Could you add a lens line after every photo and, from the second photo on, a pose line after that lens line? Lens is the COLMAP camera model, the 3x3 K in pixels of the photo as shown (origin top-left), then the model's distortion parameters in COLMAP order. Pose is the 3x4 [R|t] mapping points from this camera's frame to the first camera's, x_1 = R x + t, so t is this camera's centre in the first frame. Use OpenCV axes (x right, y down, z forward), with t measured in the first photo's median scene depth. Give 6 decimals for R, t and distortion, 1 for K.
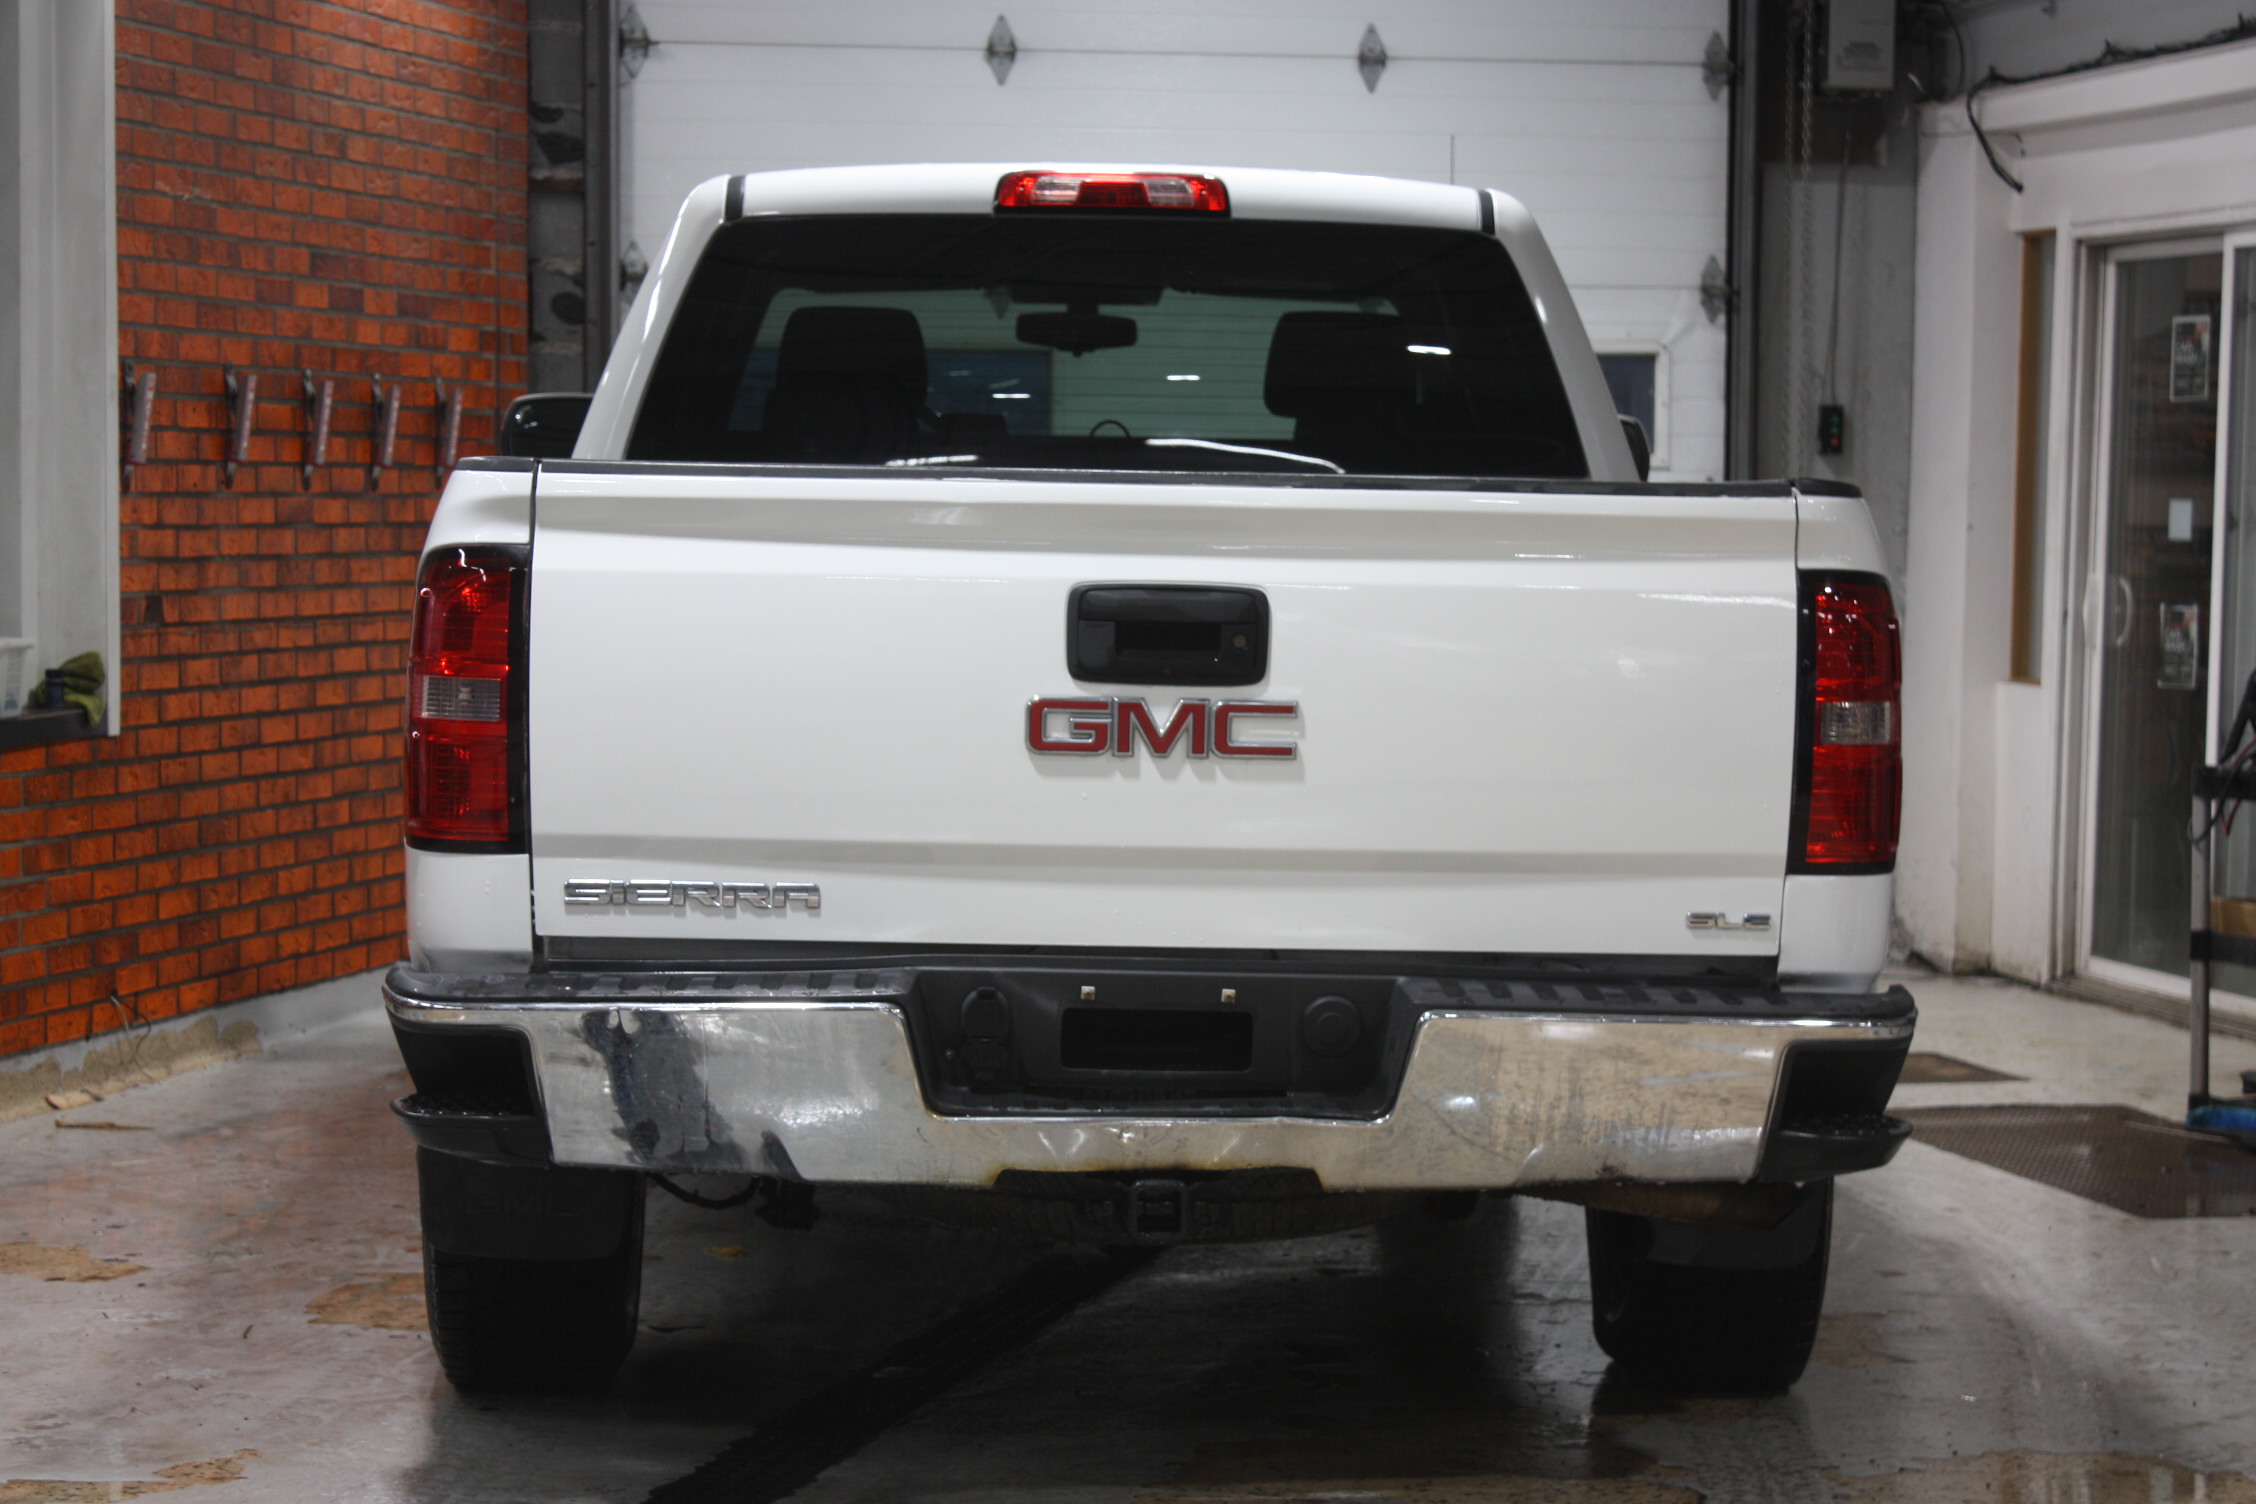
lens RADIAL K [[5218.2, 0, 1127.4], [0, 5218.2, 754.6], [0, 0, 1]] dist [-0.012303, 0.000000]
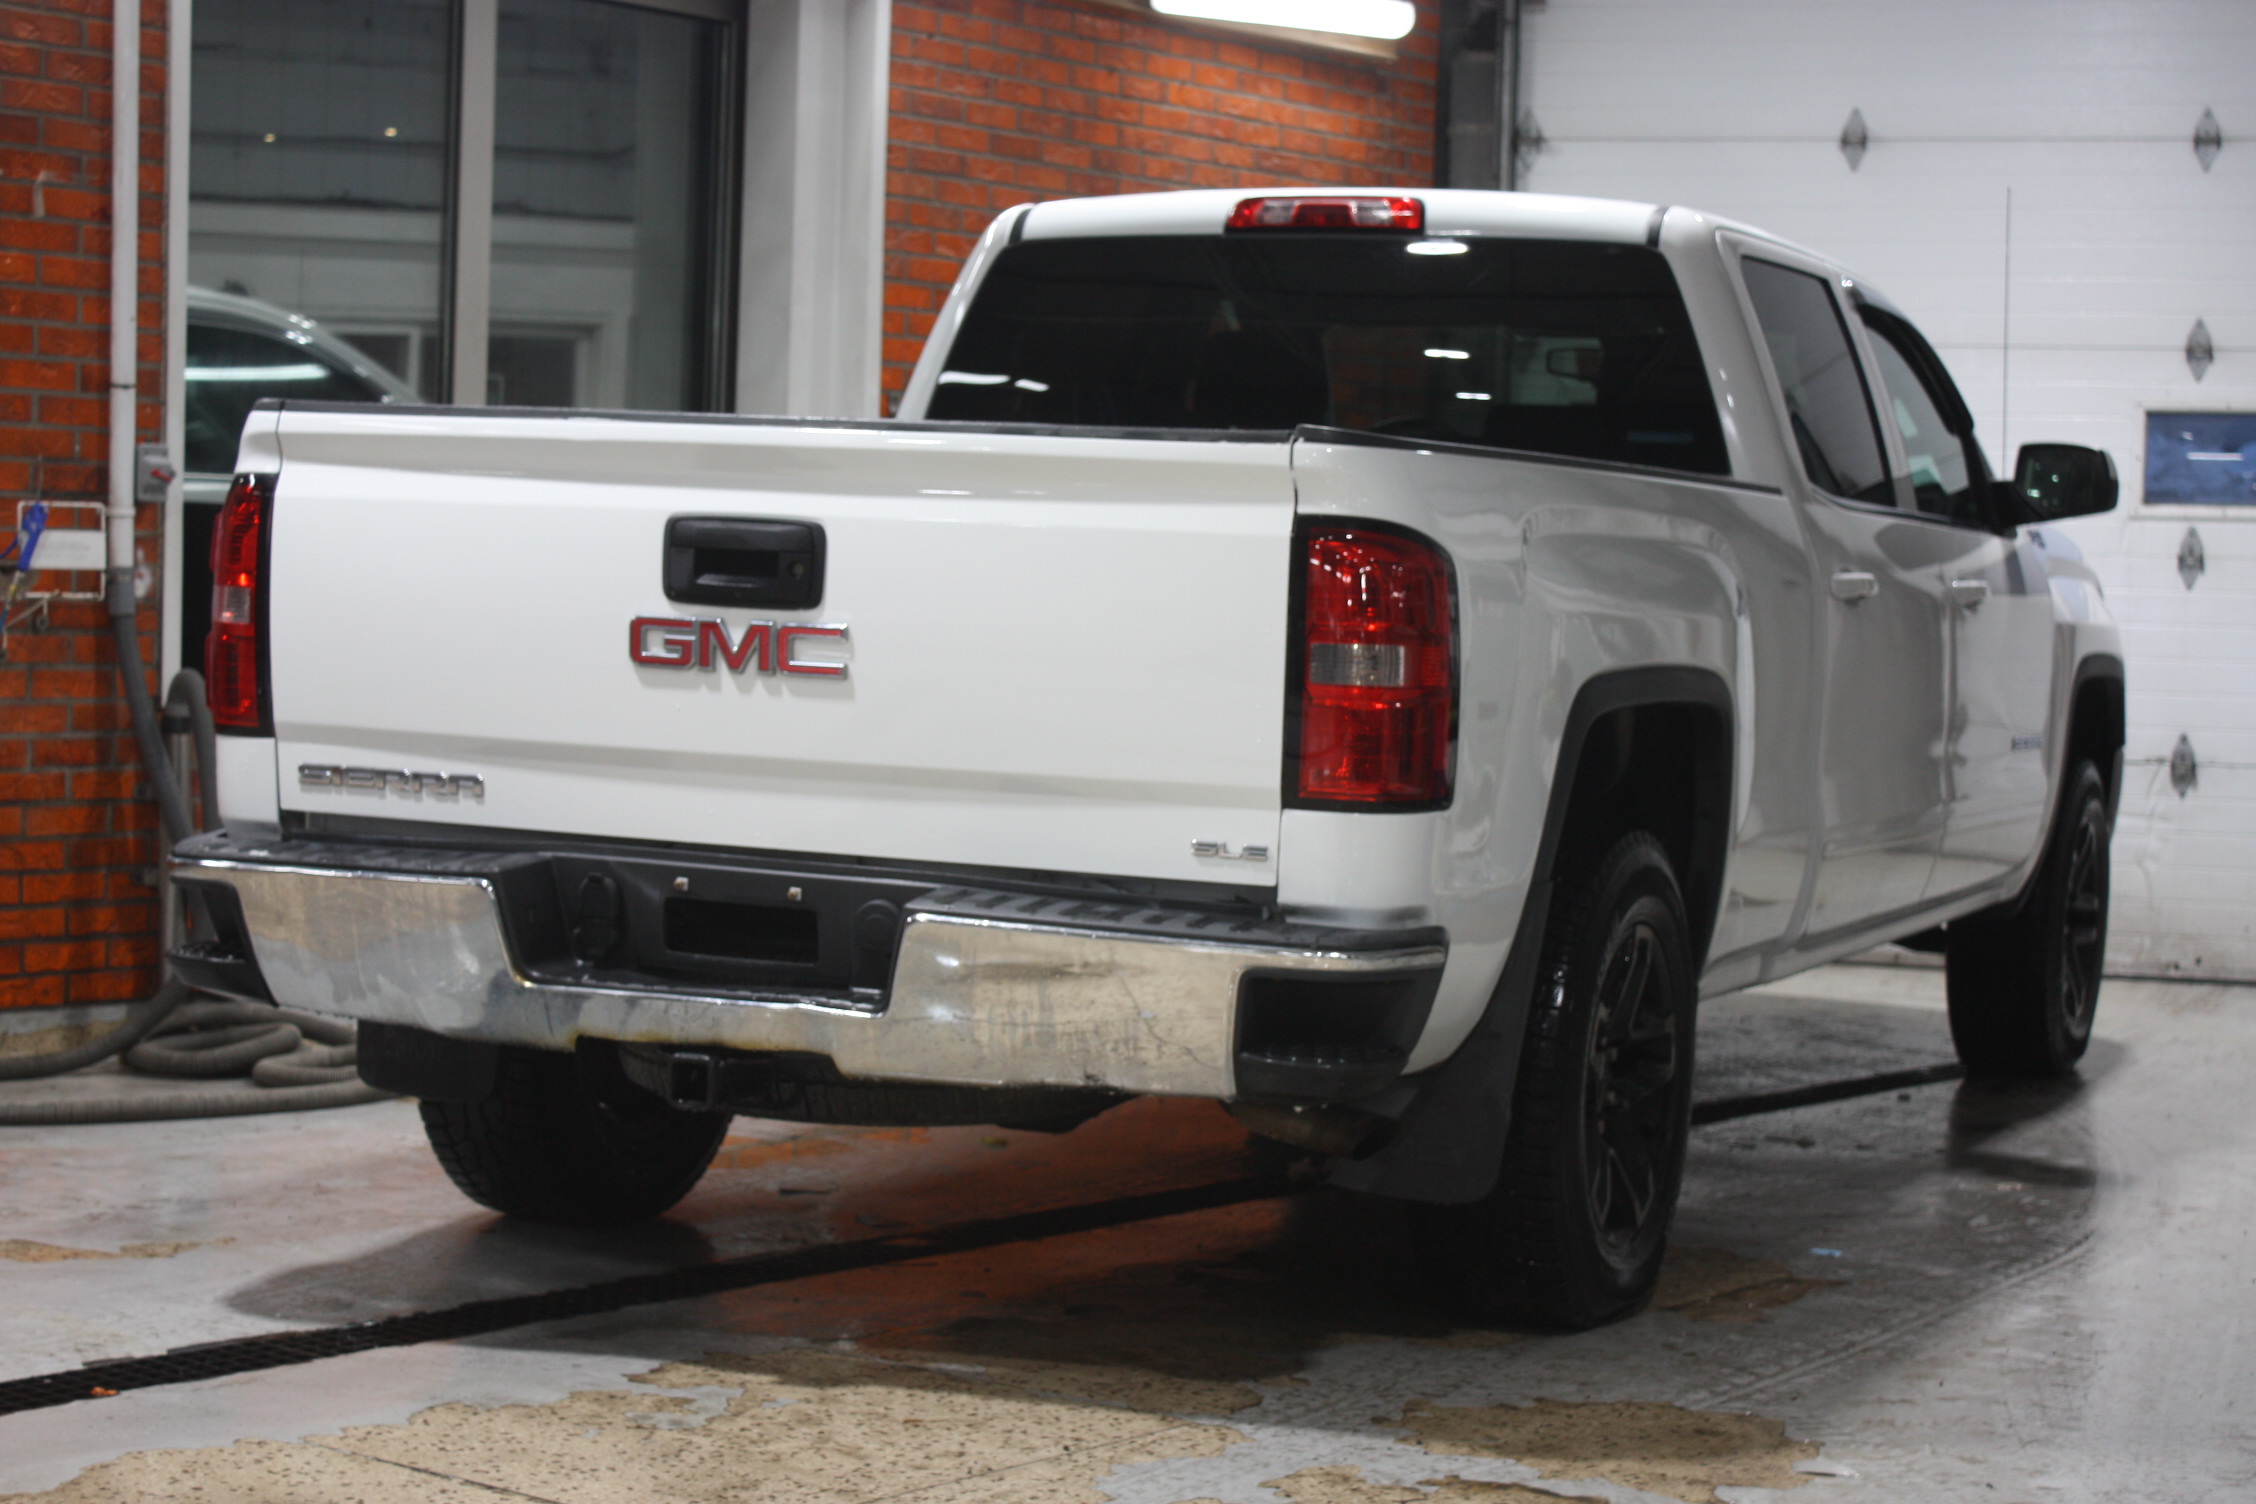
lens RADIAL K [[4161.2, 0, 1128.4], [0, 4161.2, 748.7], [0, 0, 1]] dist [0.033058, 0.000000]
pose [[0.890453, 0.039949, -0.453318, 0.476392], [-0.047929, 0.998832, -0.006123, 0.017695], [0.452544, 0.027179, 0.891328, 0.249786]]
